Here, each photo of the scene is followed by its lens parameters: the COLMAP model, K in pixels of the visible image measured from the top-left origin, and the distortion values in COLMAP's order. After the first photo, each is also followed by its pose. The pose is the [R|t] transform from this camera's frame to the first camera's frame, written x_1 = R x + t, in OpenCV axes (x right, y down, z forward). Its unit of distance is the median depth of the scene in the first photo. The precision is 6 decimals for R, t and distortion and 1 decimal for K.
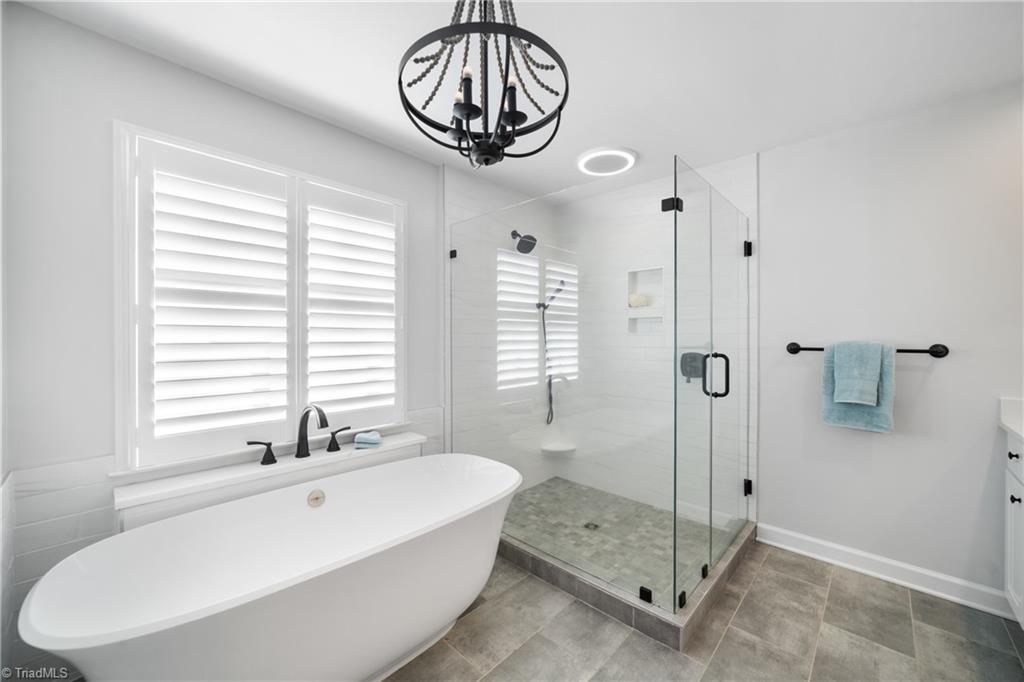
lens RADIAL K [[394.9, 0, 507.3], [0, 394.9, 336.8], [0, 0, 1]] dist [-0.009286, 0.001195]
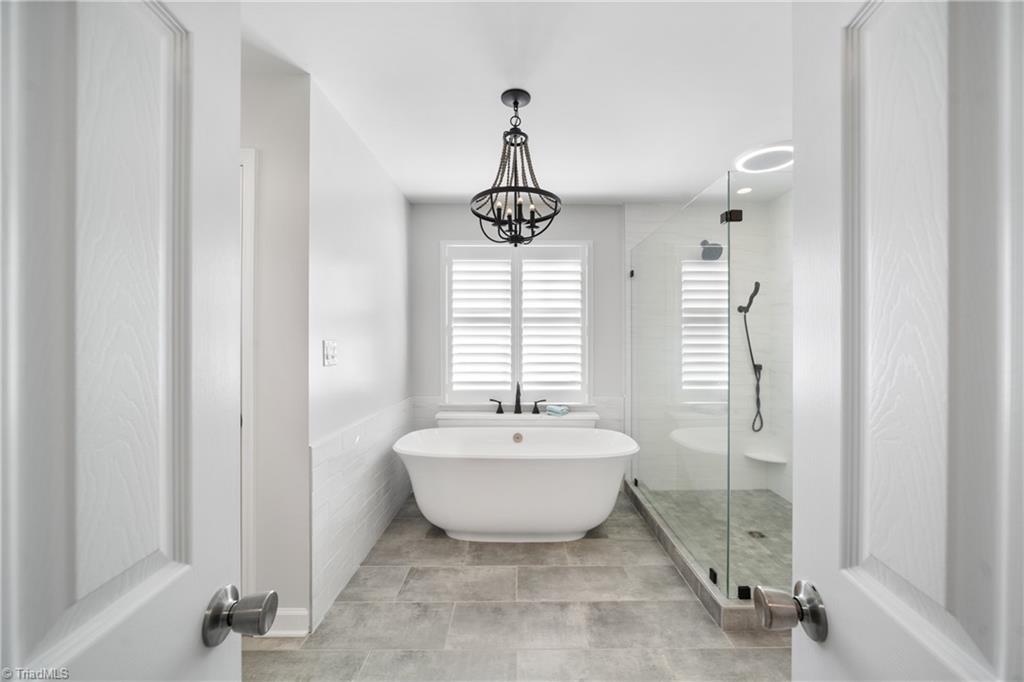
lens RADIAL K [[394.9, 0, 519.9], [0, 394.9, 346.7], [0, 0, 1]] dist [-0.009286, 0.001195]
pose [[0.674552, 0.004205, -0.738215, 0.696919], [0.001159, 0.999977, 0.006755, 0.012103], [0.738226, -0.005412, 0.674531, -0.111921]]
